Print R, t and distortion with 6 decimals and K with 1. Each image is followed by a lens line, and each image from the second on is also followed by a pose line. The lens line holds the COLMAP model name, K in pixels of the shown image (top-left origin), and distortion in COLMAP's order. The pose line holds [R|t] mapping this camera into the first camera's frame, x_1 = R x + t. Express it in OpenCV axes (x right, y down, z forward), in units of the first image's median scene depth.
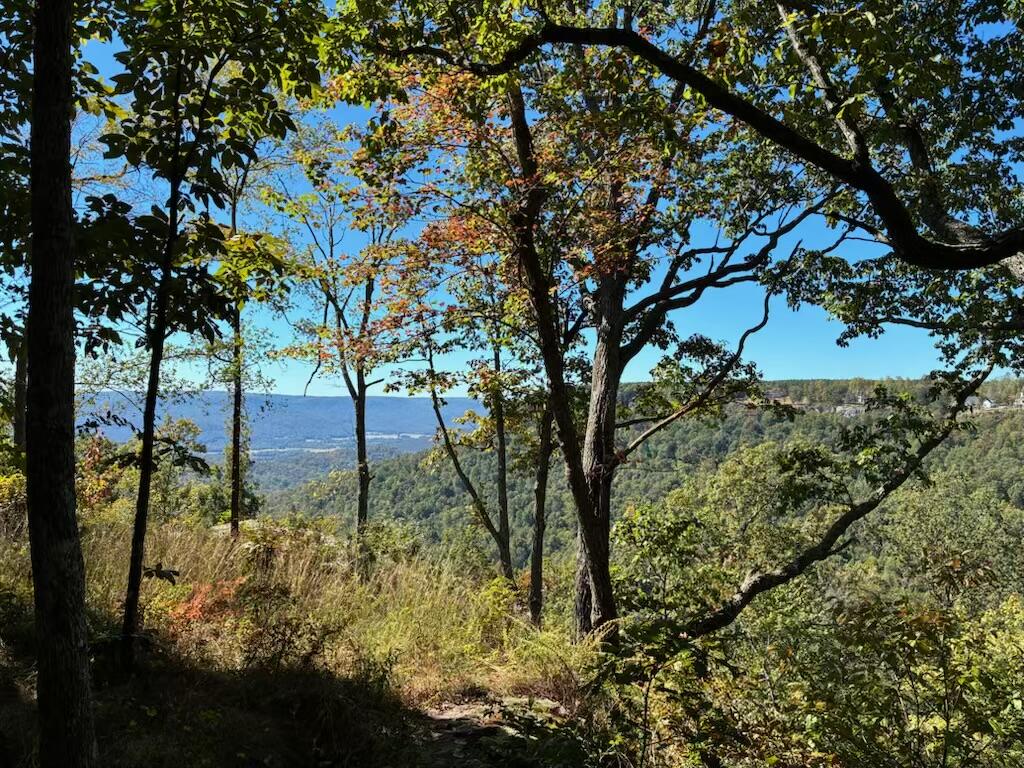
lens RADIAL K [[793.3, 0, 510.5], [0, 793.3, 375.8], [0, 0, 1]] dist [0.036505, -0.051116]
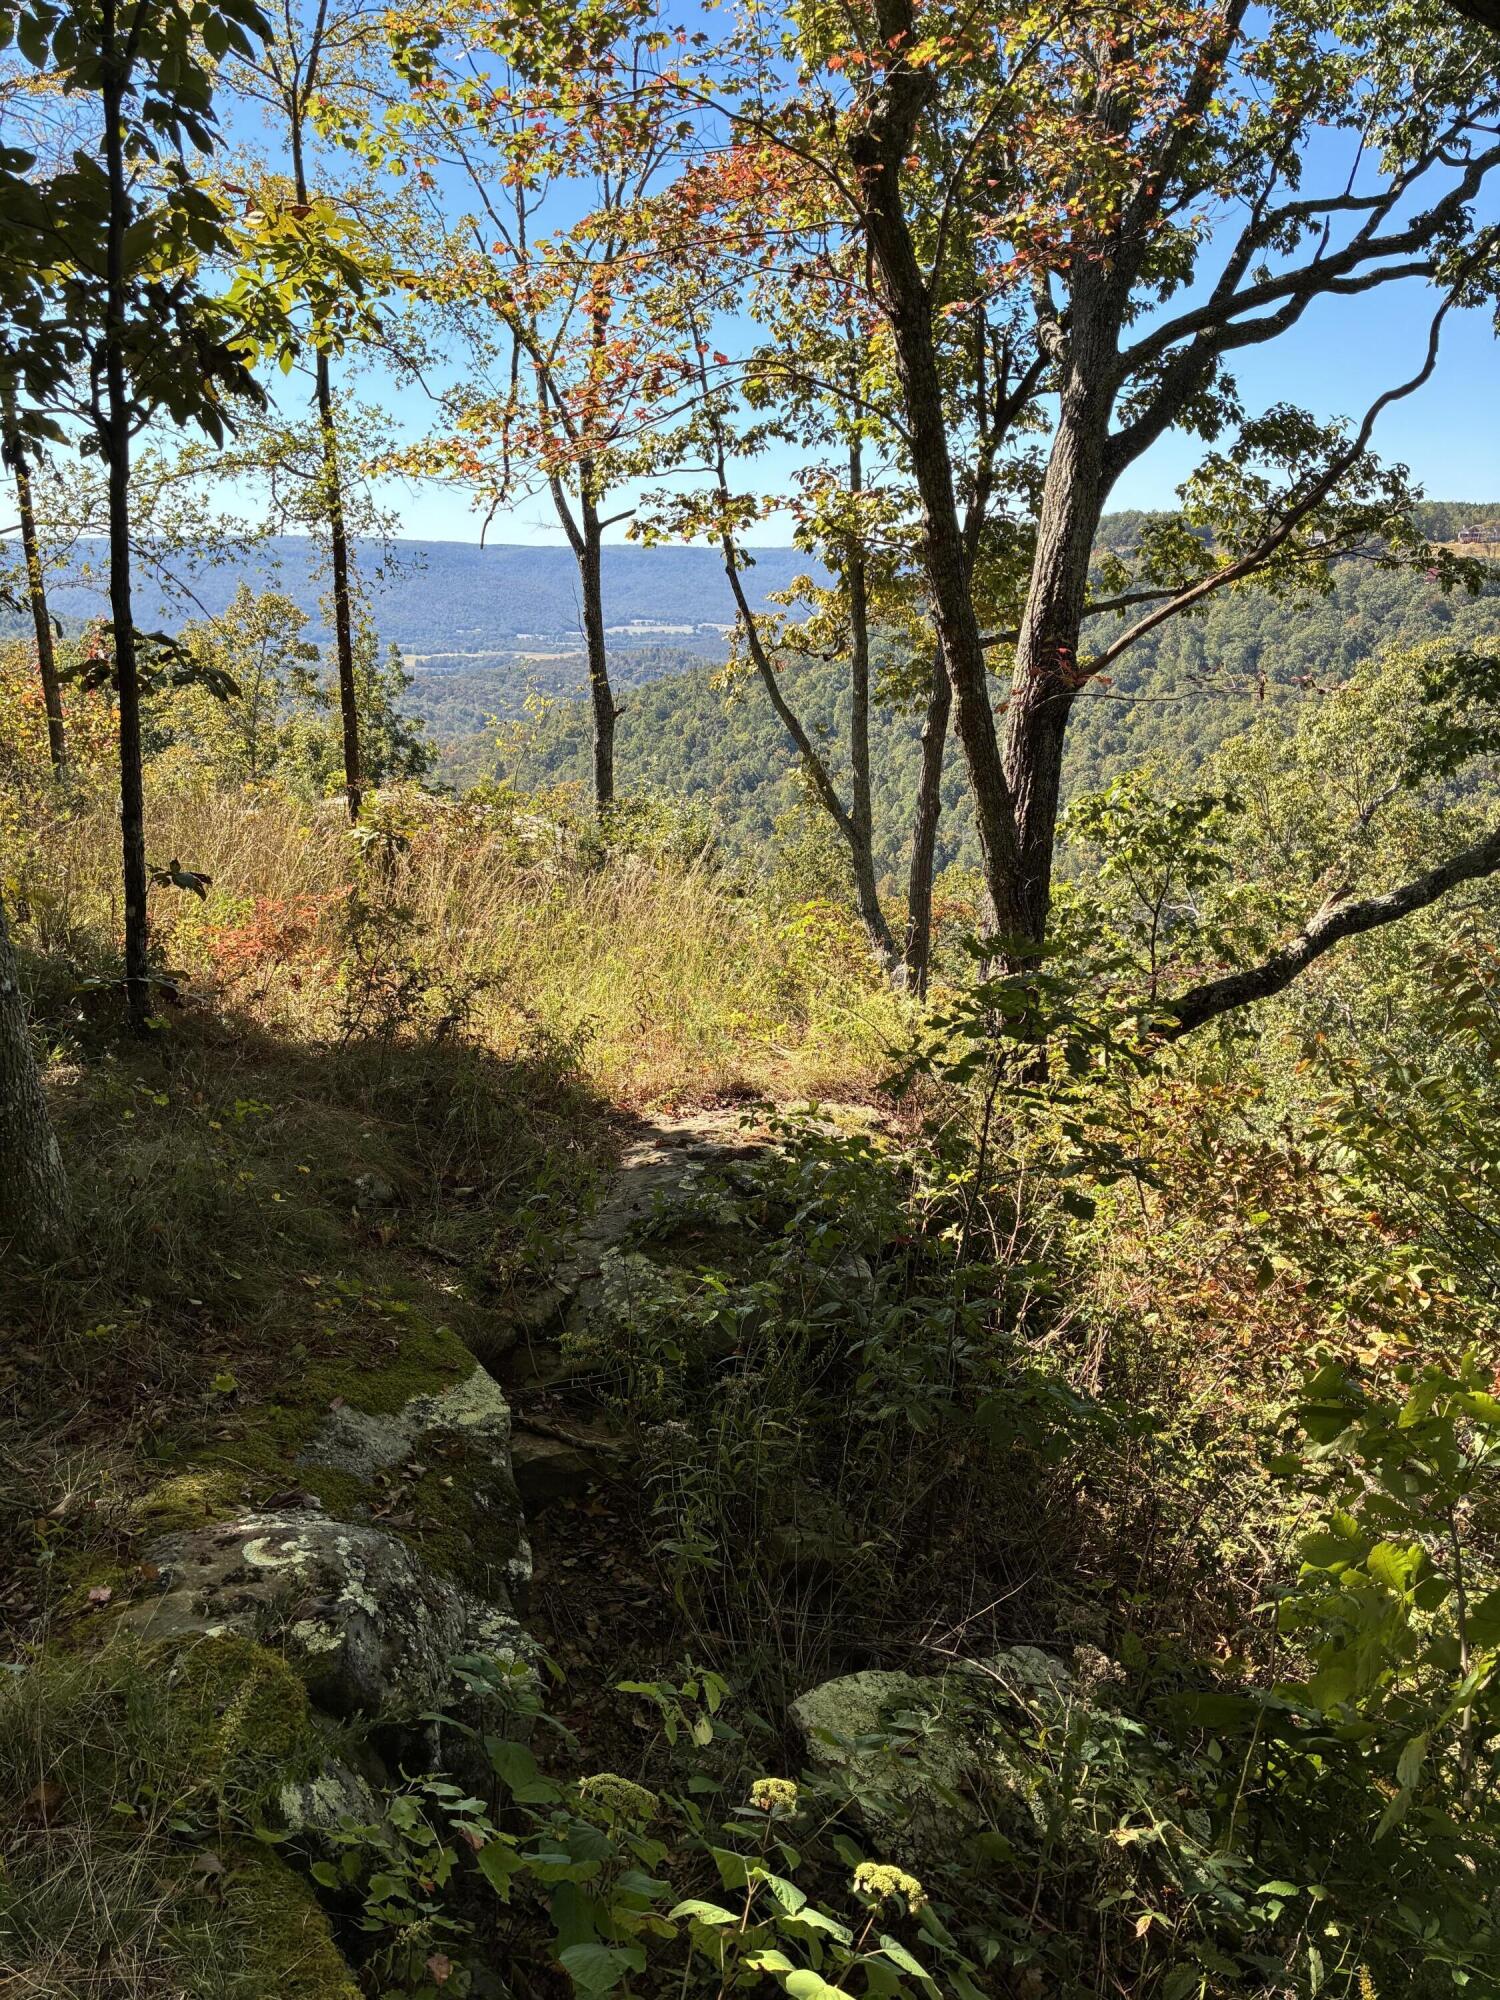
lens RADIAL K [[1549.4, 0, 750.0], [0, 1549.4, 1000.0], [0, 0, 1]] dist [0.036505, -0.051116]
pose [[0.994472, 0.023695, -0.102293, 0.025742], [0.008755, 0.952100, 0.305661, -0.001358], [0.104636, -0.304867, 0.946630, -0.009970]]
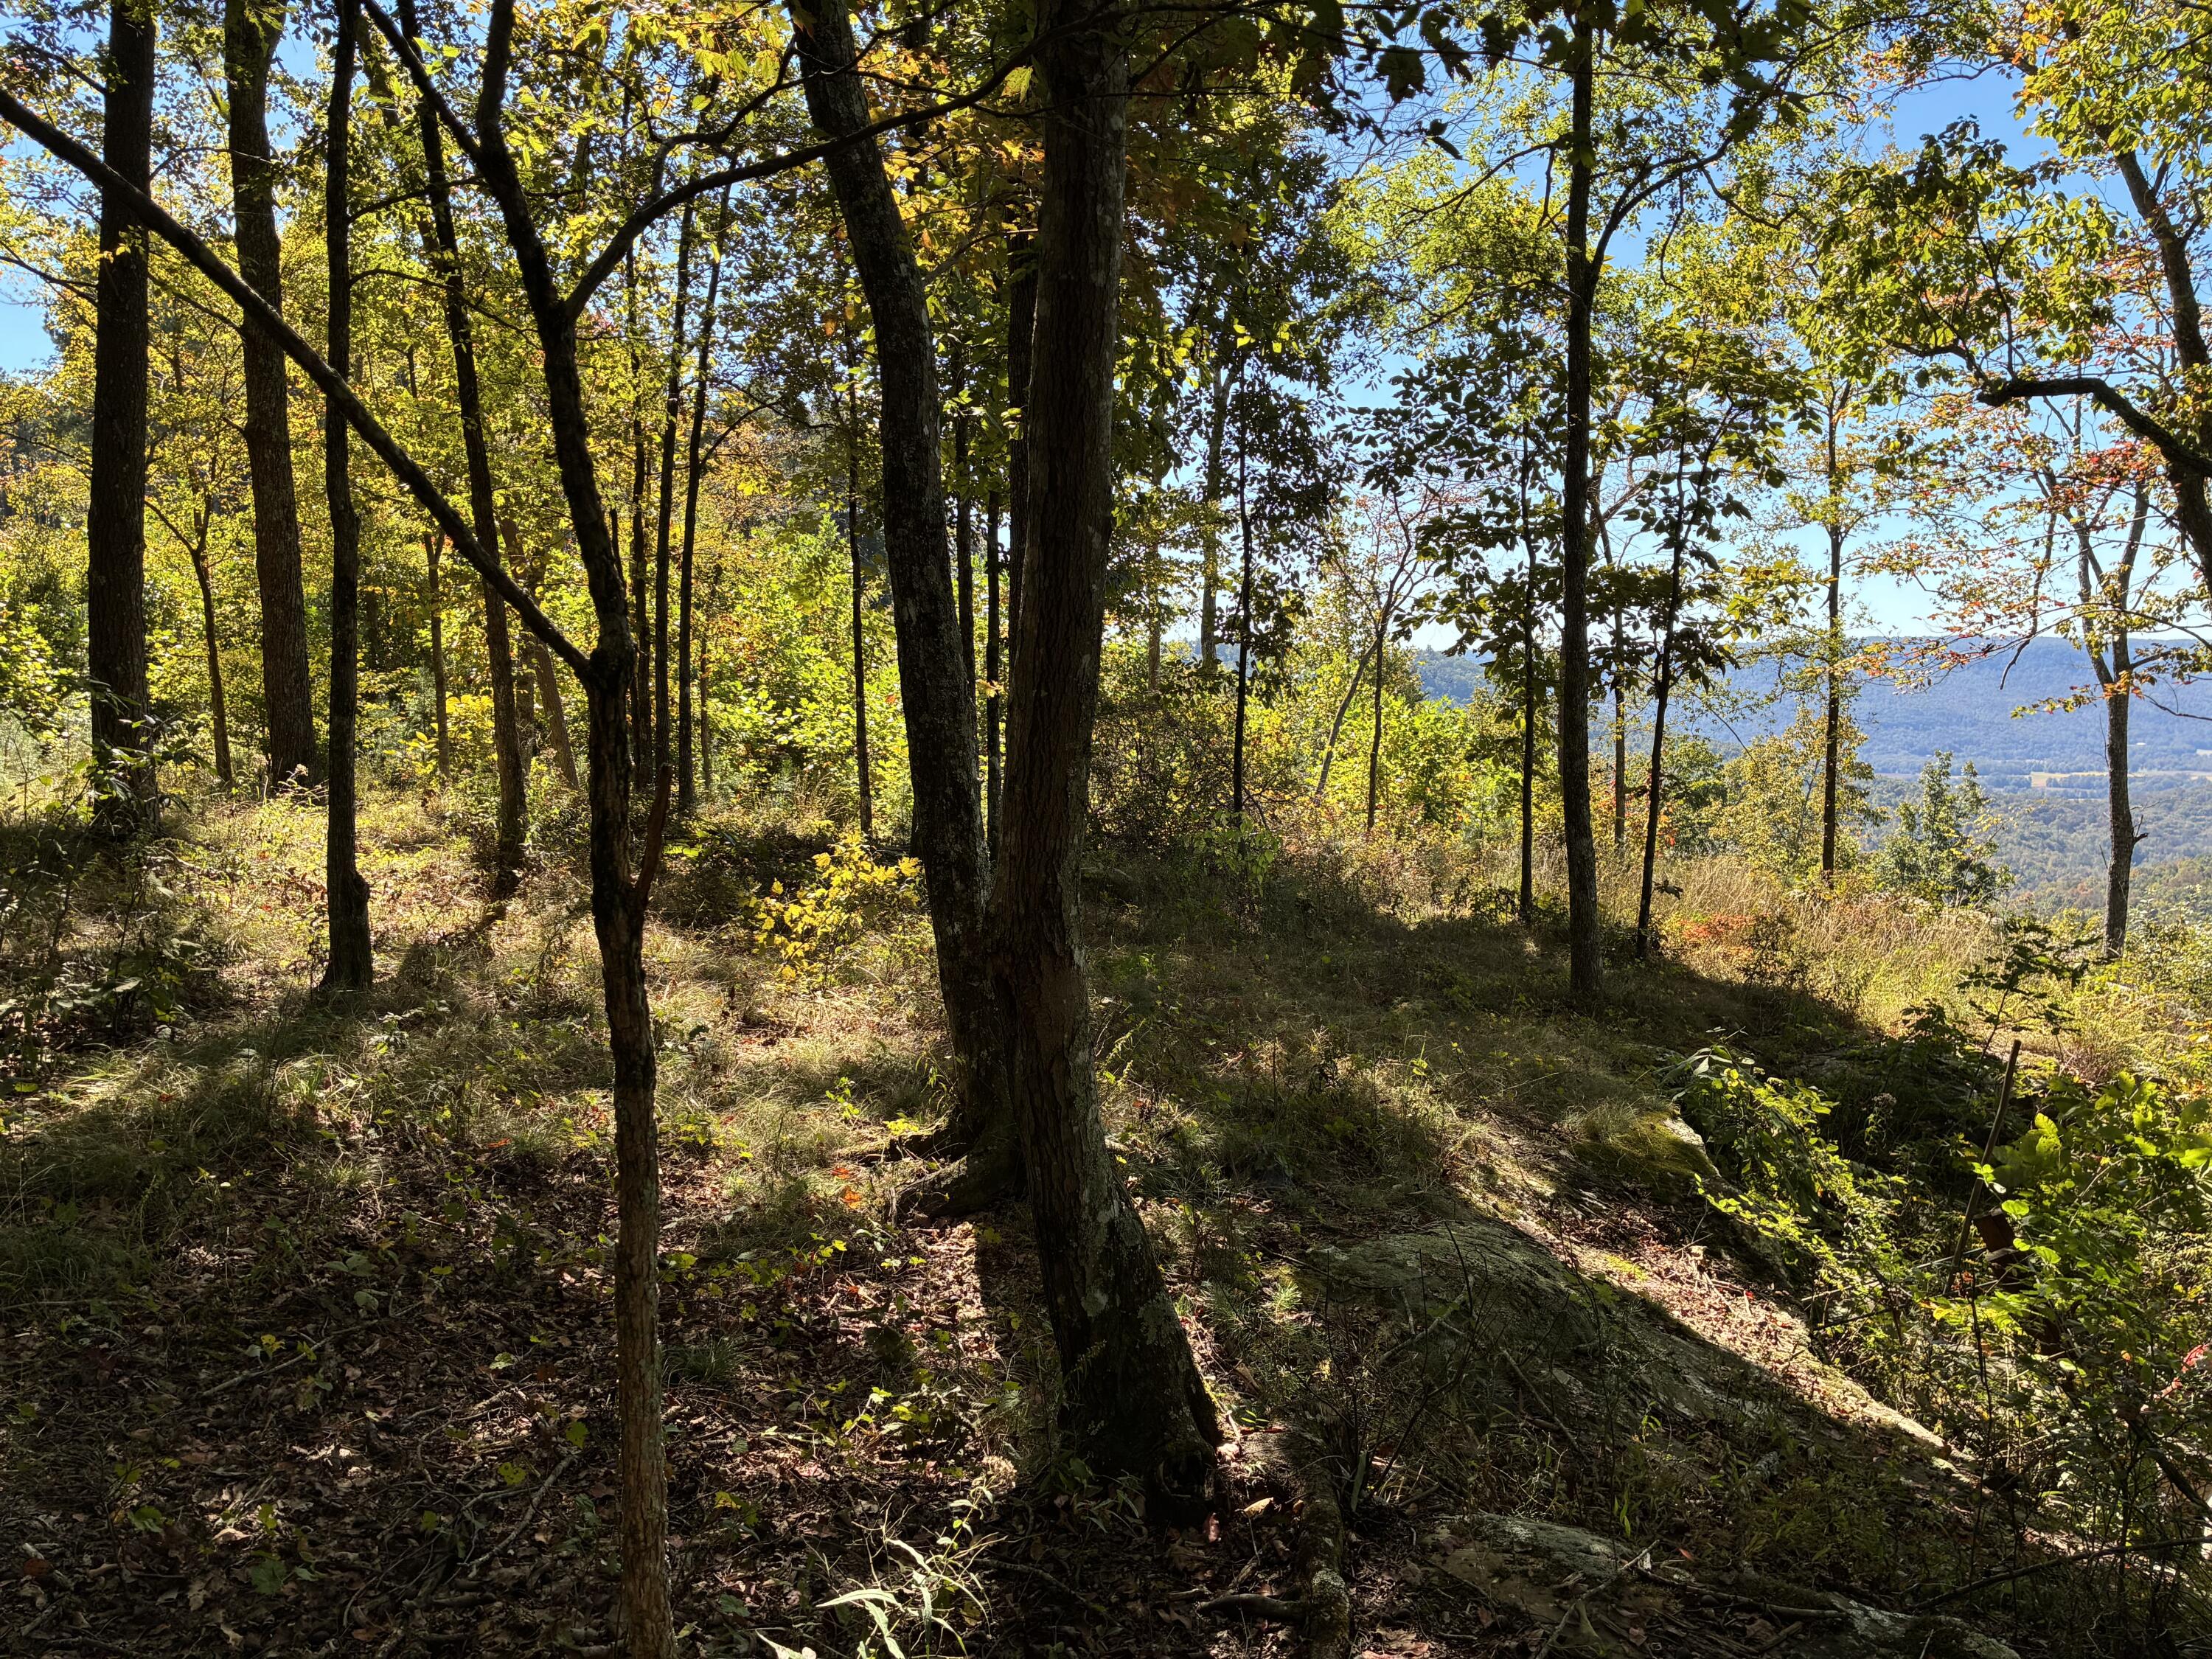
lens RADIAL K [[1713.7, 0, 1102.8], [0, 1713.7, 811.8], [0, 0, 1]] dist [0.036505, -0.051116]
pose [[0.687393, 0.047788, -0.724711, 0.260284], [0.038433, 0.994041, 0.102002, -0.048968], [0.725268, -0.097969, 0.681461, -0.417940]]
